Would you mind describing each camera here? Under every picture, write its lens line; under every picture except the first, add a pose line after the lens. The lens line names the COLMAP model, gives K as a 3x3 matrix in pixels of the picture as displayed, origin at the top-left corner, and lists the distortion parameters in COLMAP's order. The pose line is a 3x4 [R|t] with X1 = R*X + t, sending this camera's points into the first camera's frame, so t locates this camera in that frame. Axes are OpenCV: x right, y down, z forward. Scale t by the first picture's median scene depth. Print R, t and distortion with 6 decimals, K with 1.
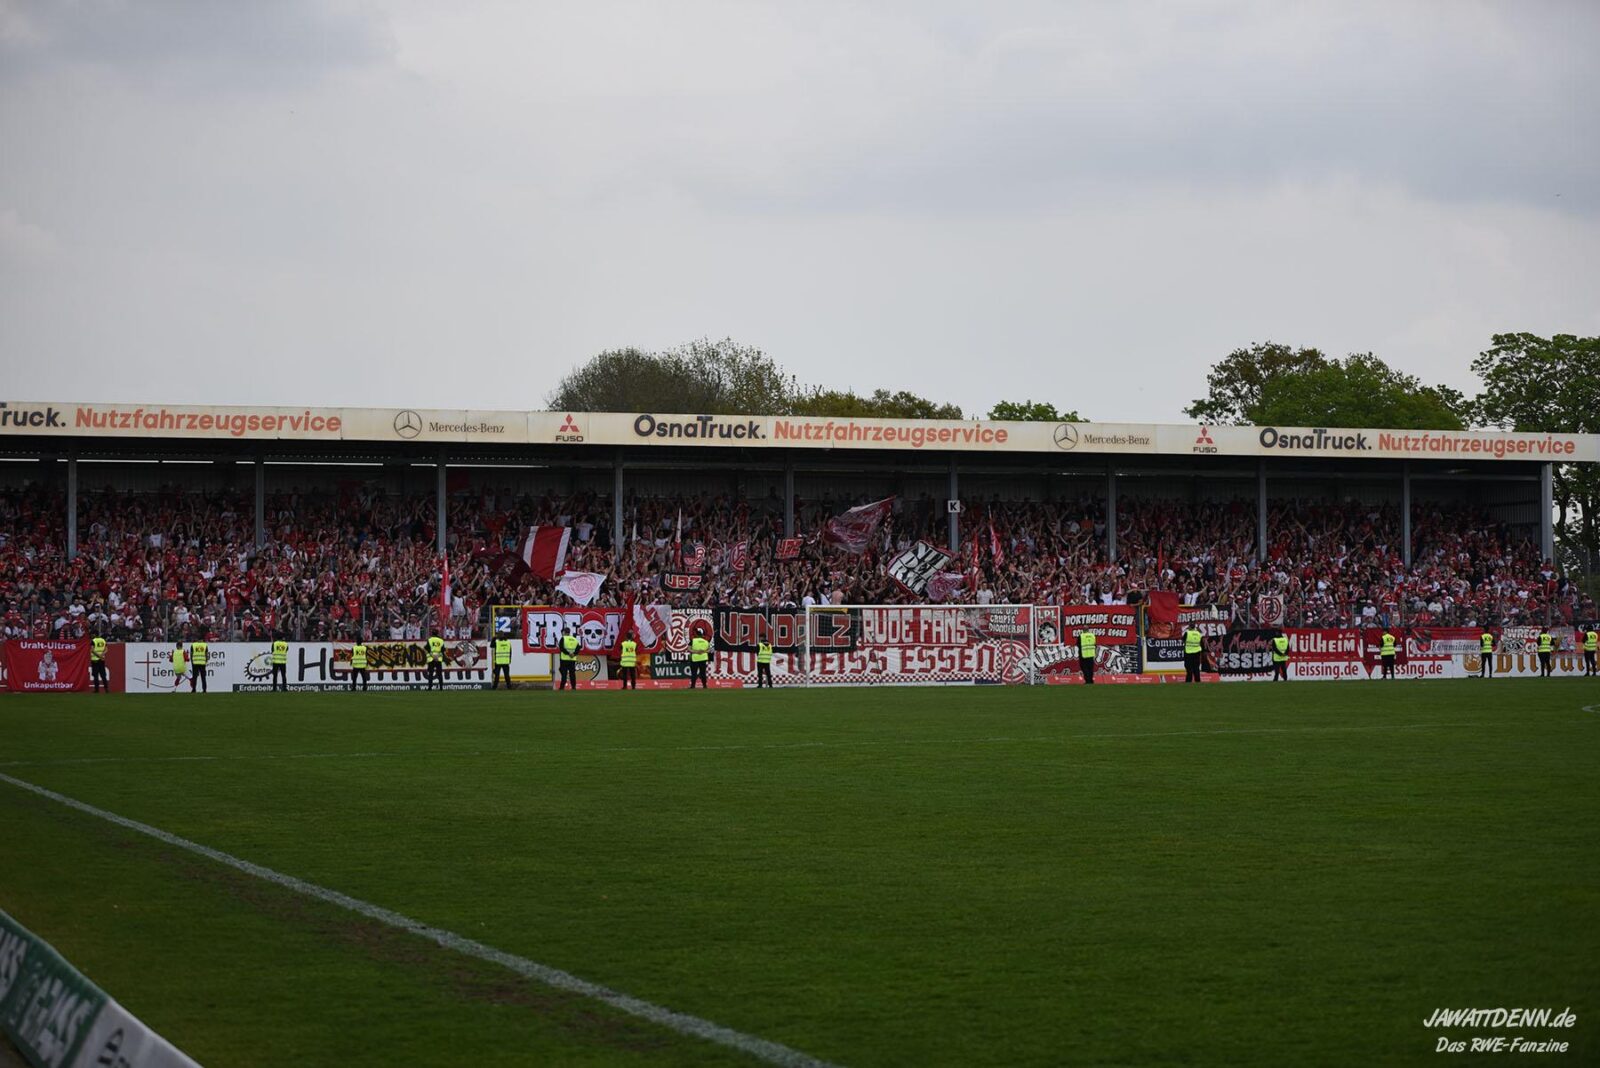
lens RADIAL K [[3220.9, 0, 793.2], [0, 3220.9, 521.8], [0, 0, 1]] dist [-0.282212, 0.554031]
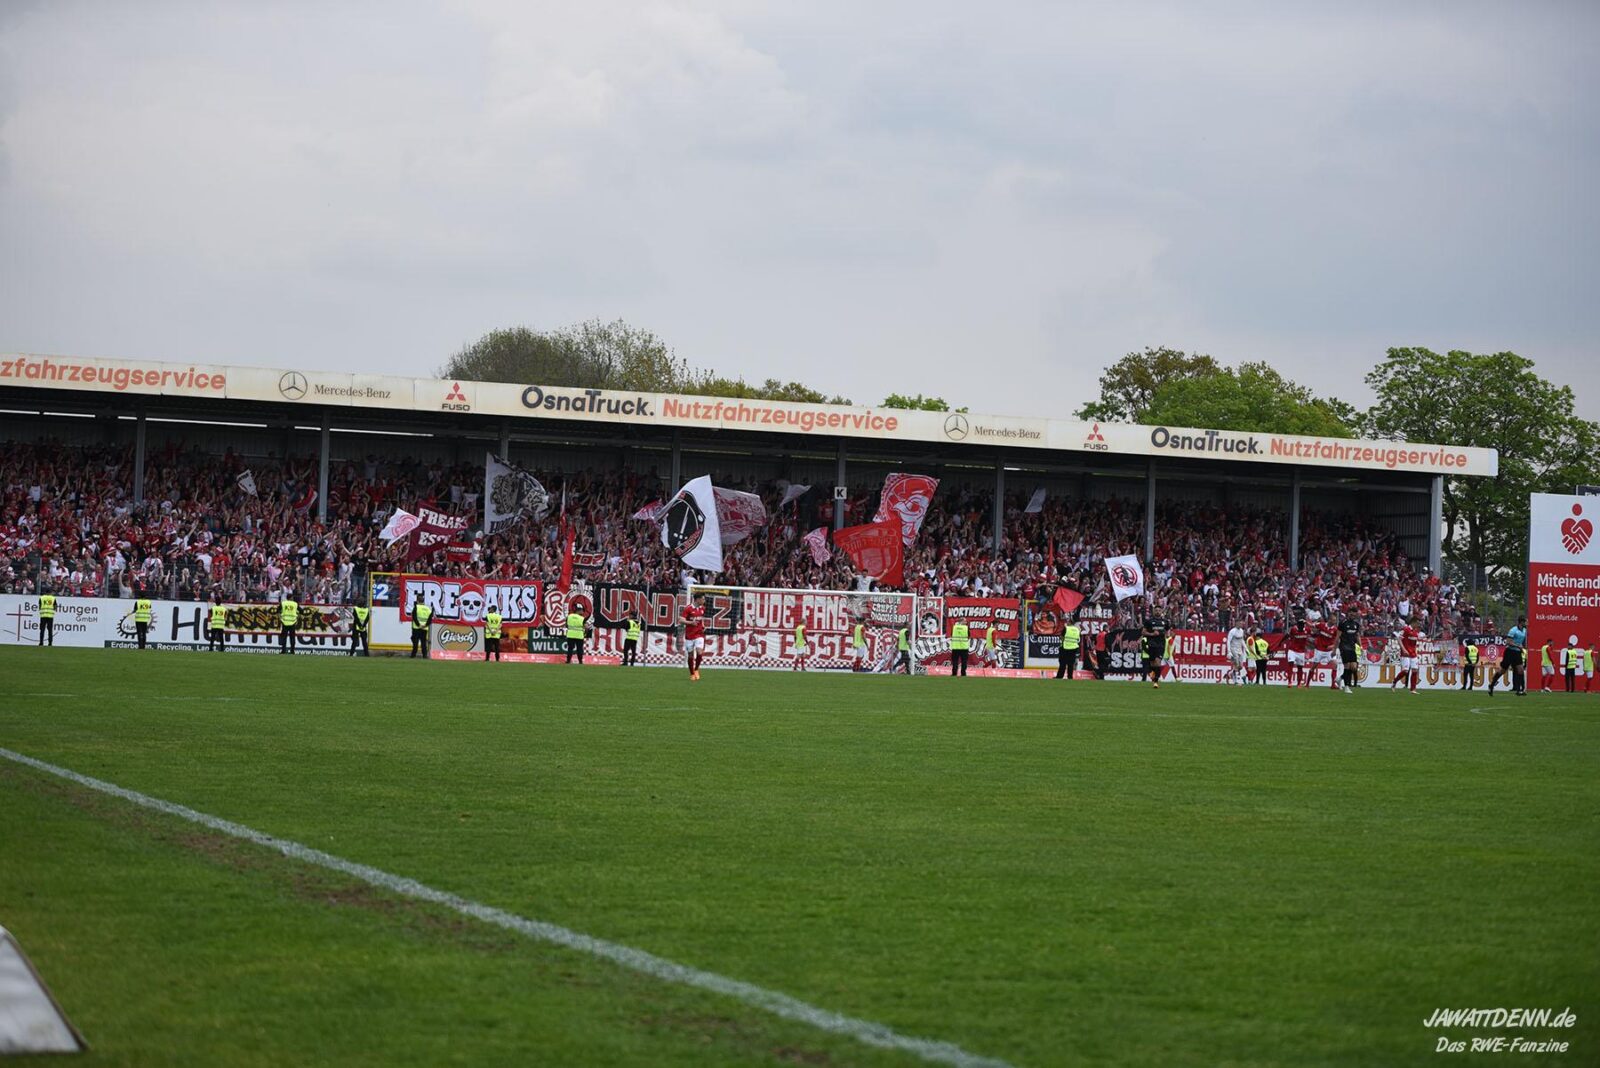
lens RADIAL K [[3220.9, 0, 793.2], [0, 3220.9, 521.8], [0, 0, 1]] dist [-0.282212, 0.554031]
pose [[0.998484, 0.041807, 0.035815, 0.000202], [-0.041851, 0.999124, 0.000458, 0.004503], [-0.035765, -0.001956, 0.999358, 0.009106]]
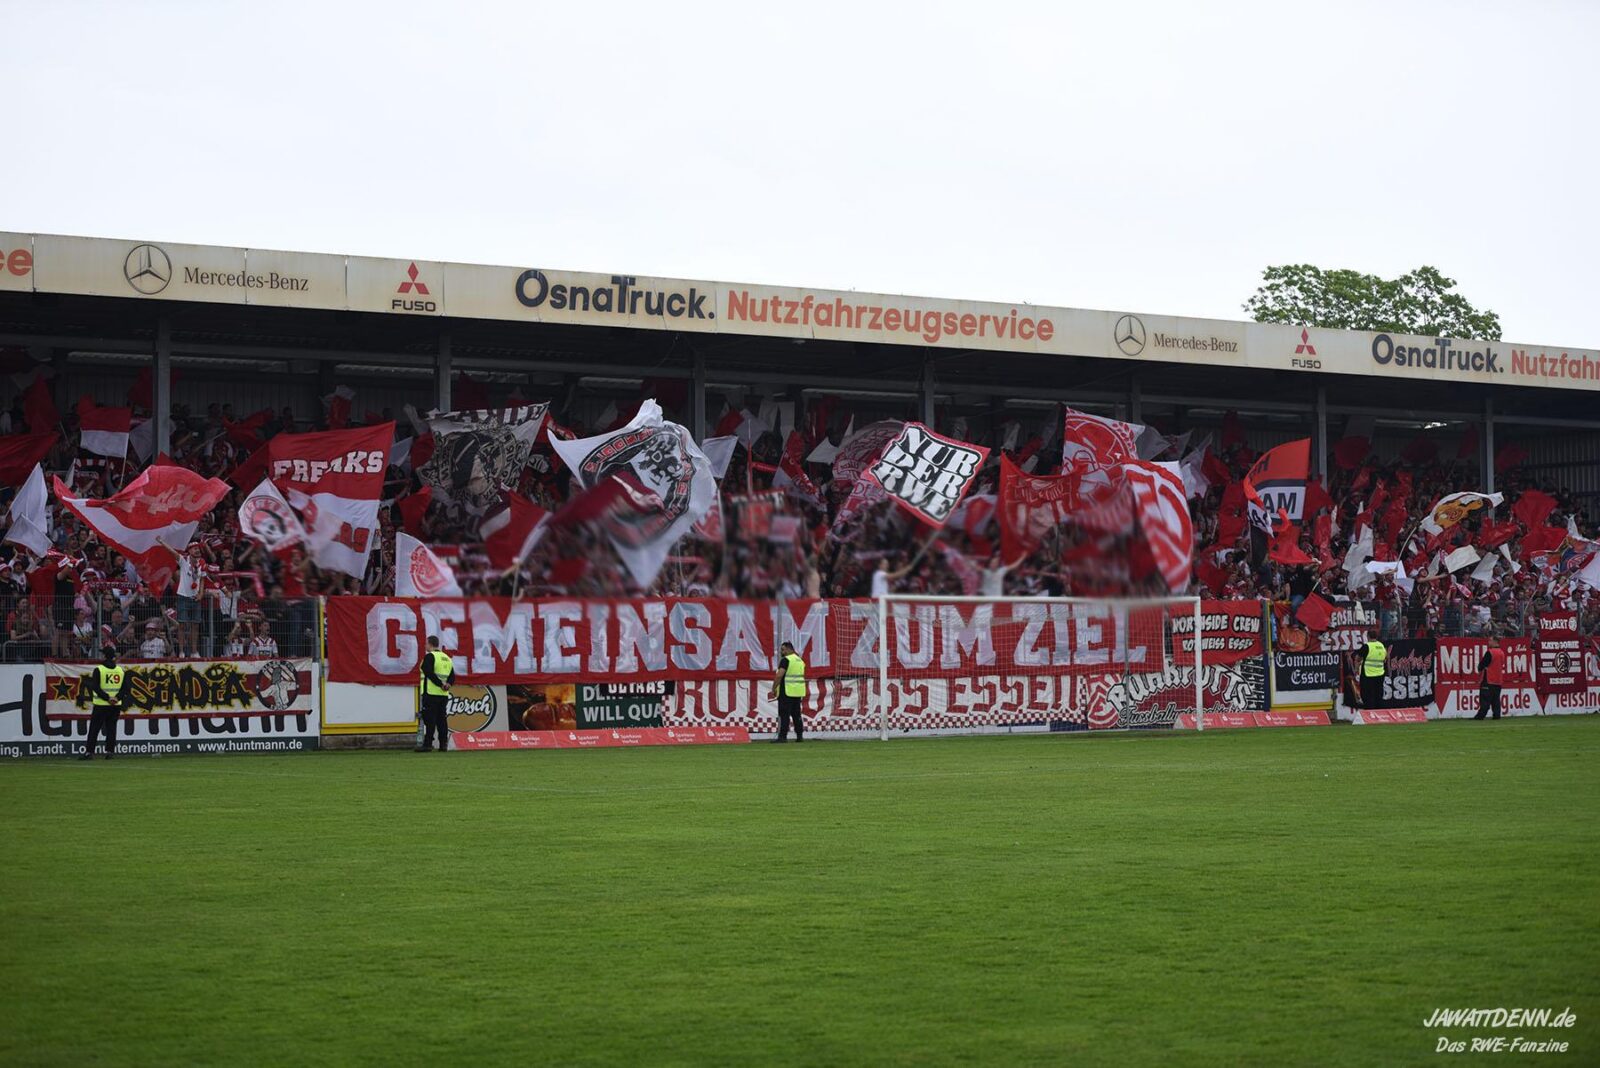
lens RADIAL K [[3220.9, 0, 793.2], [0, 3220.9, 521.8], [0, 0, 1]] dist [-0.282212, 0.554031]
pose [[0.963084, 0.007539, 0.269097, -0.155616], [-0.005308, 0.999945, -0.009018, 0.017017], [-0.269150, 0.007257, 0.963071, 0.430227]]
